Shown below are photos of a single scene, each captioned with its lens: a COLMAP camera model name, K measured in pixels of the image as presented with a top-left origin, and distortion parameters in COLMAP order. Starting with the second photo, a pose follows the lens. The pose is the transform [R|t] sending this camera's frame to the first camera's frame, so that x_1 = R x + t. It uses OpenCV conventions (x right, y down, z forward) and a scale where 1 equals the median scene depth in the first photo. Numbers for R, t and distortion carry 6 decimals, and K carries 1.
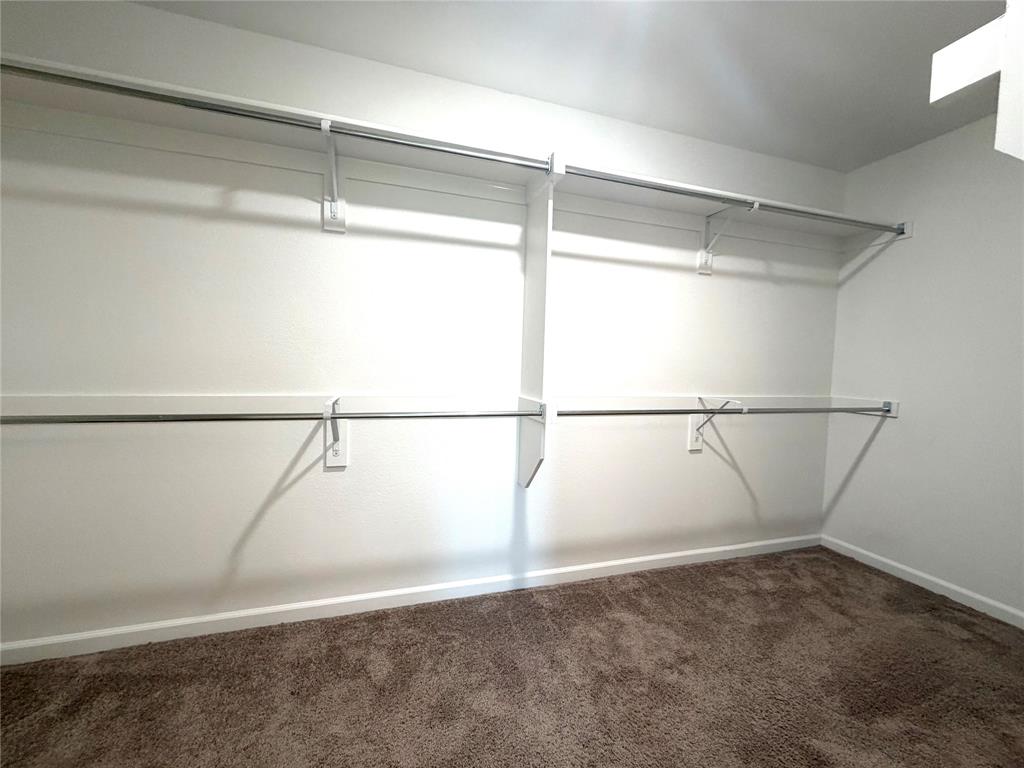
lens RADIAL K [[408.2, 0, 515.3], [0, 408.2, 383.9], [0, 0, 1]] dist [0.000249, 0.000021]
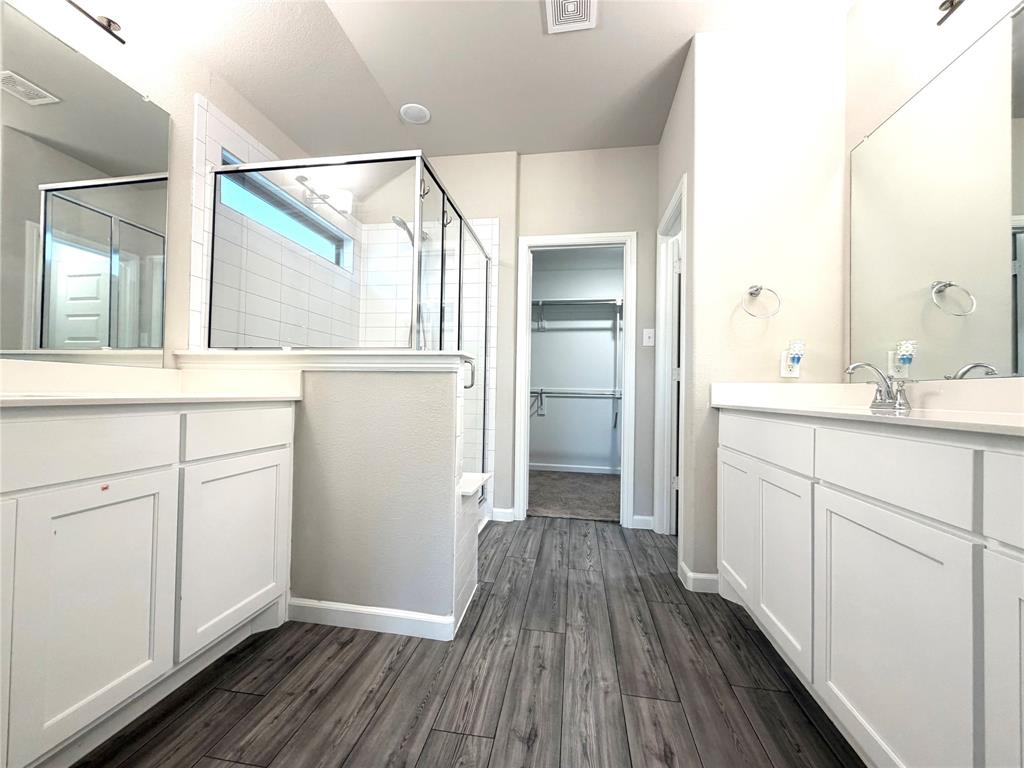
lens RADIAL K [[408.2, 0, 512.7], [0, 408.2, 386.8], [0, 0, 1]] dist [0.000249, 0.000021]
pose [[0.889566, -0.016429, -0.456511, 0.663749], [-0.021302, 0.996774, -0.077384, 0.236506], [0.456309, 0.078563, 0.886346, -1.576381]]
